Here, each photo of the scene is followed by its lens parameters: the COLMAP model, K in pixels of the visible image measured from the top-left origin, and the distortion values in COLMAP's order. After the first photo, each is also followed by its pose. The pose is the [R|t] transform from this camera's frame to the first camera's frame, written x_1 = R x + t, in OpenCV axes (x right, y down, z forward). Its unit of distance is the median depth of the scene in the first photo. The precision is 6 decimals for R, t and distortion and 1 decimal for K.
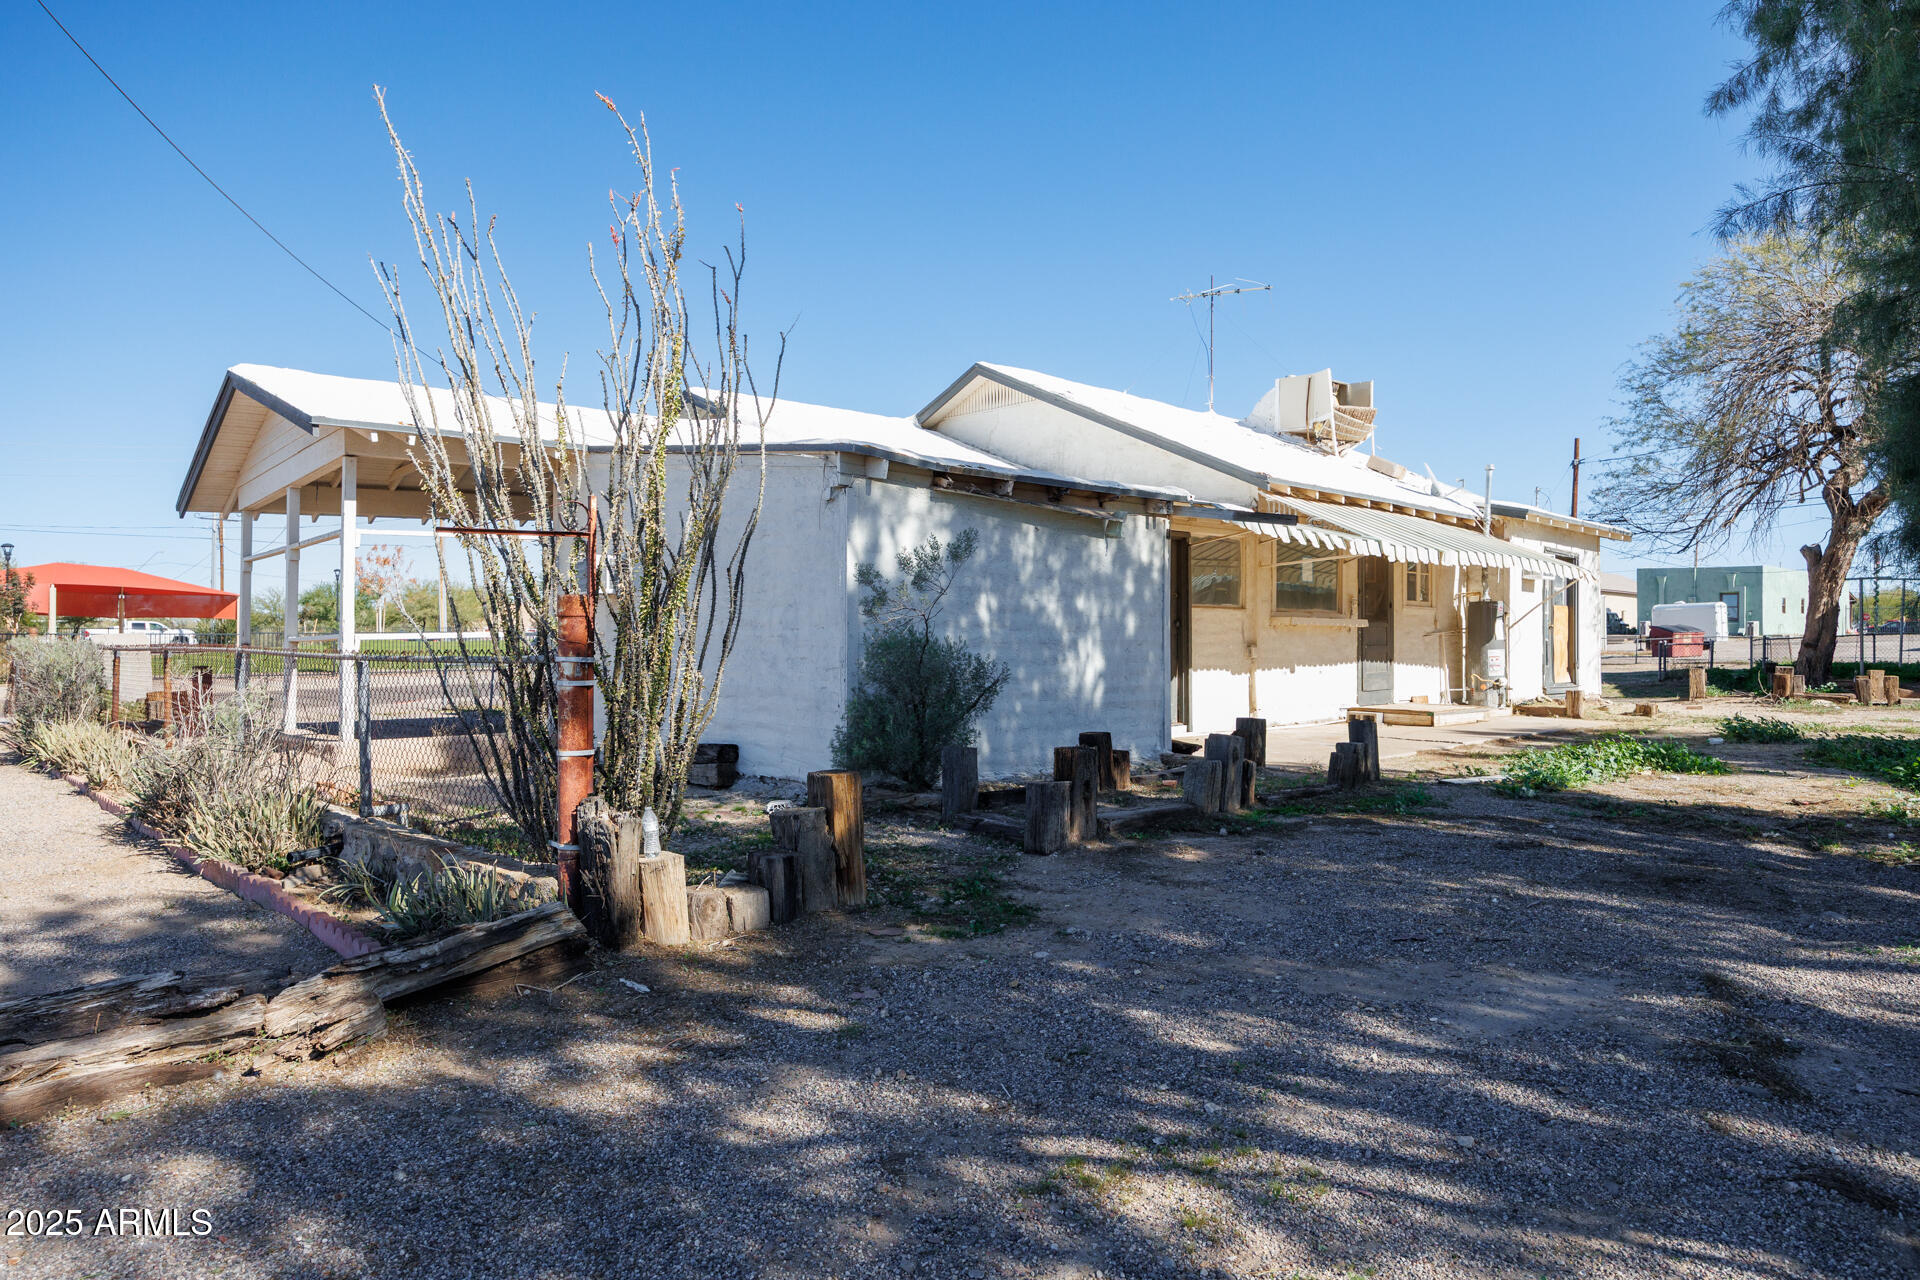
lens RADIAL K [[1257.7, 0, 960.8], [0, 1257.7, 646.6], [0, 0, 1]] dist [0.002199, 0.000074]
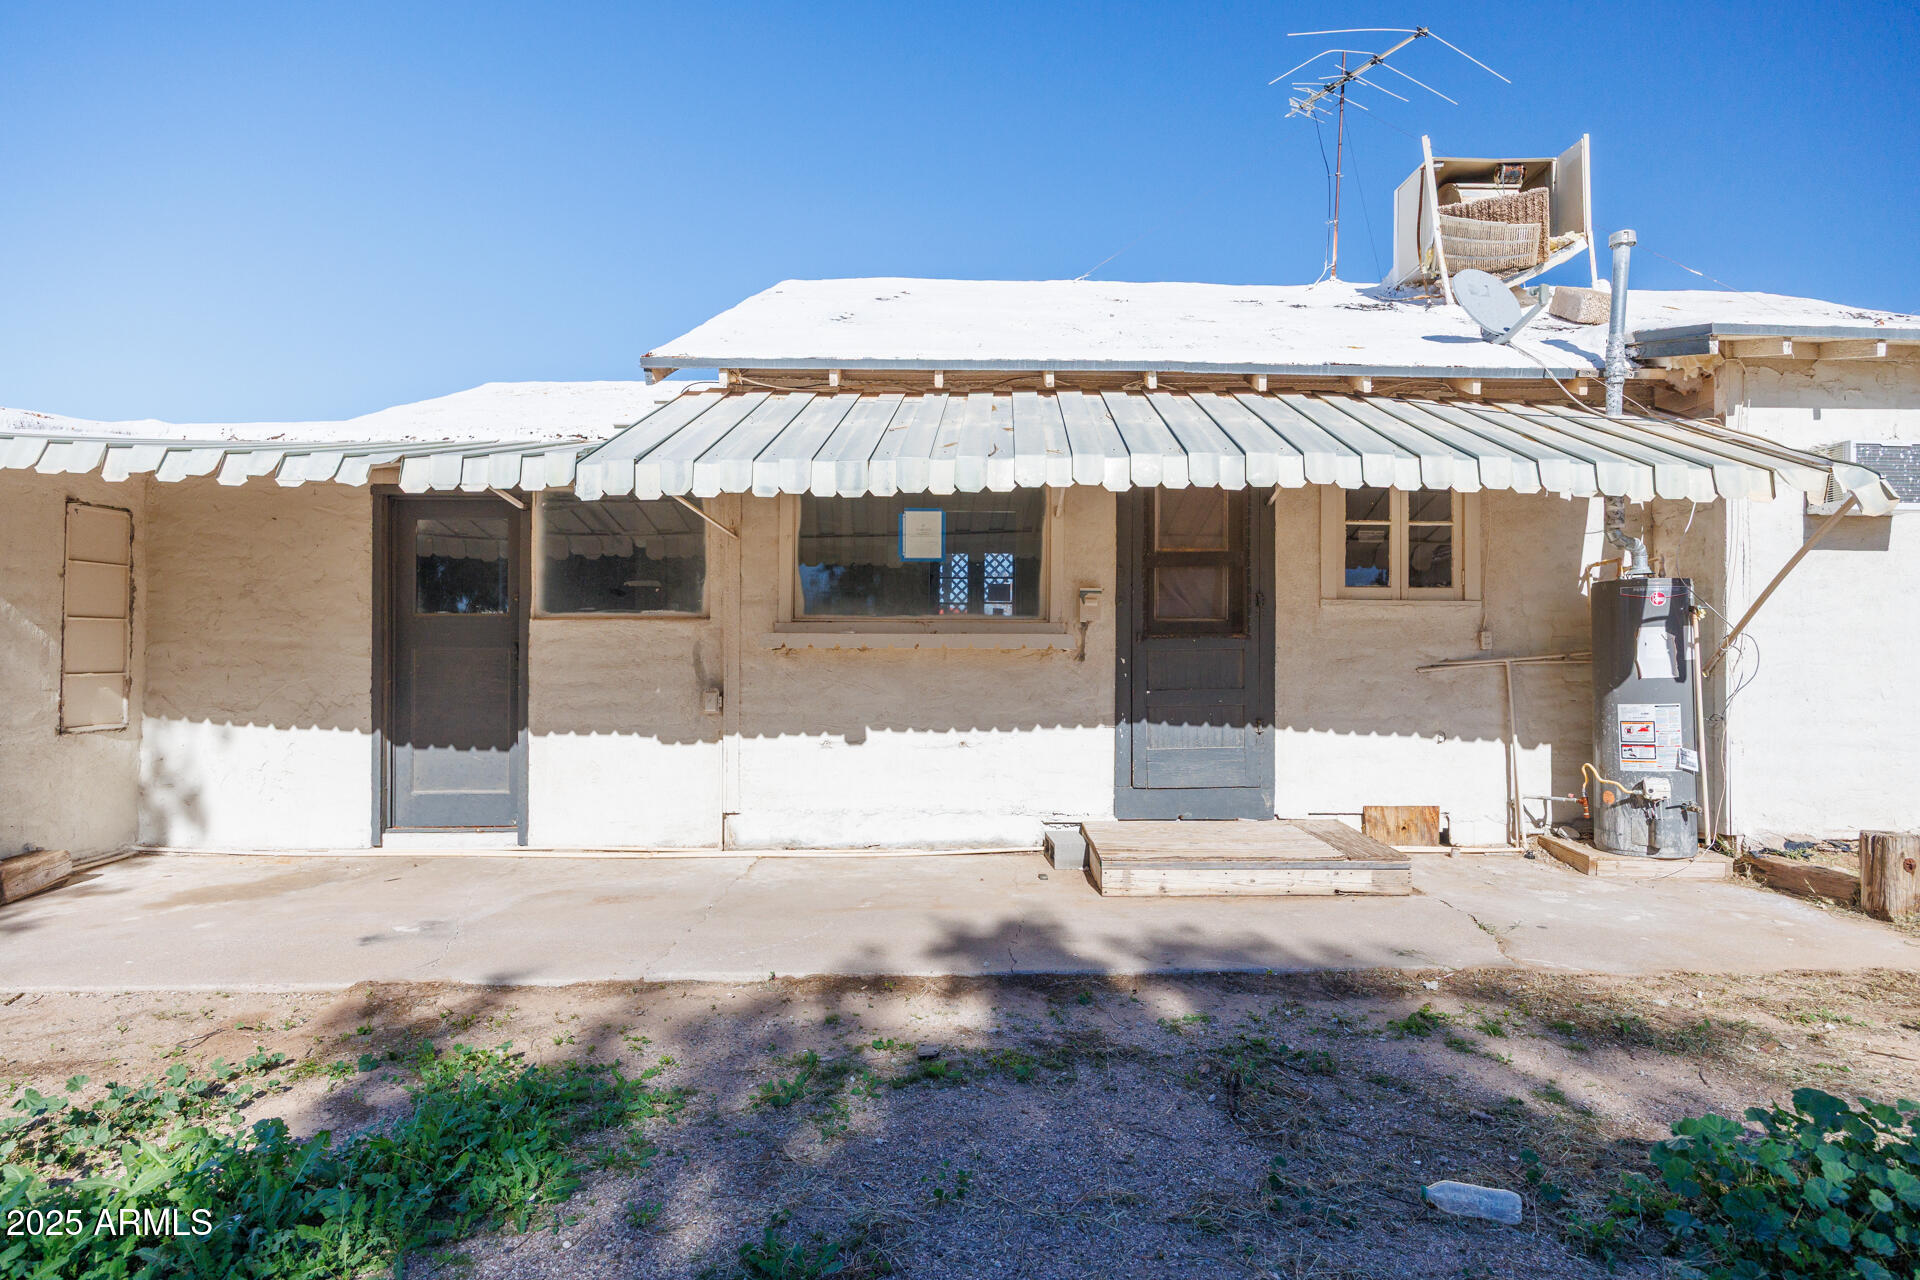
lens RADIAL K [[1082.0, 0, 961.6], [0, 1082.0, 645.2], [0, 0, 1]] dist [-0.006403, -0.001180]
pose [[0.719954, -0.001001, -0.694021, 0.563842], [-0.002031, 0.999992, -0.003550, -0.015834], [0.694019, 0.003965, 0.719946, 0.687300]]
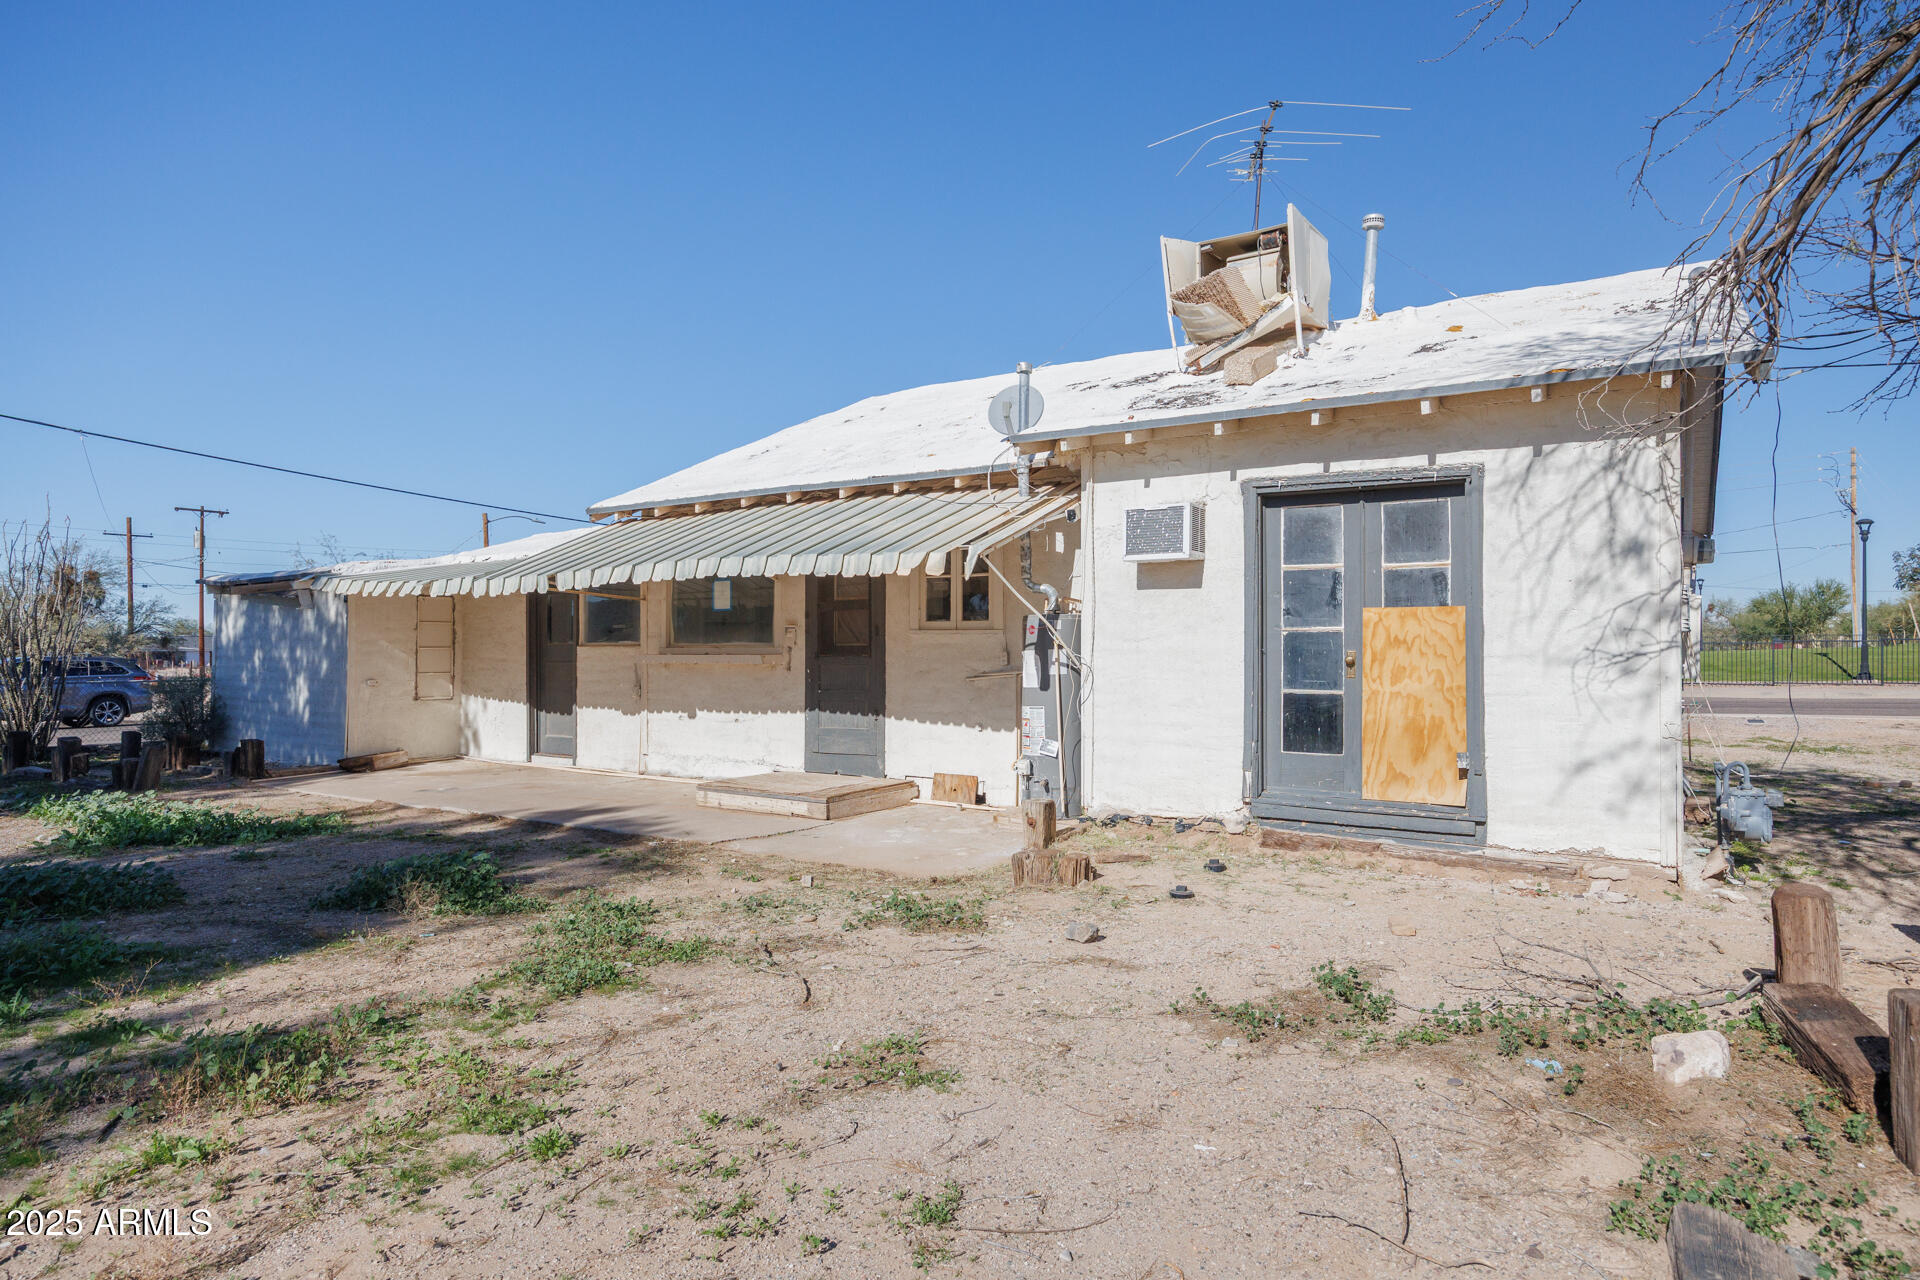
lens RADIAL K [[1082.0, 0, 957.8], [0, 1082.0, 637.3], [0, 0, 1]] dist [-0.006403, -0.001180]
pose [[0.187723, -0.010455, -0.982166, 0.974103], [0.002706, 0.999945, -0.010127, -0.024926], [0.982218, -0.000757, 0.187741, 0.989484]]
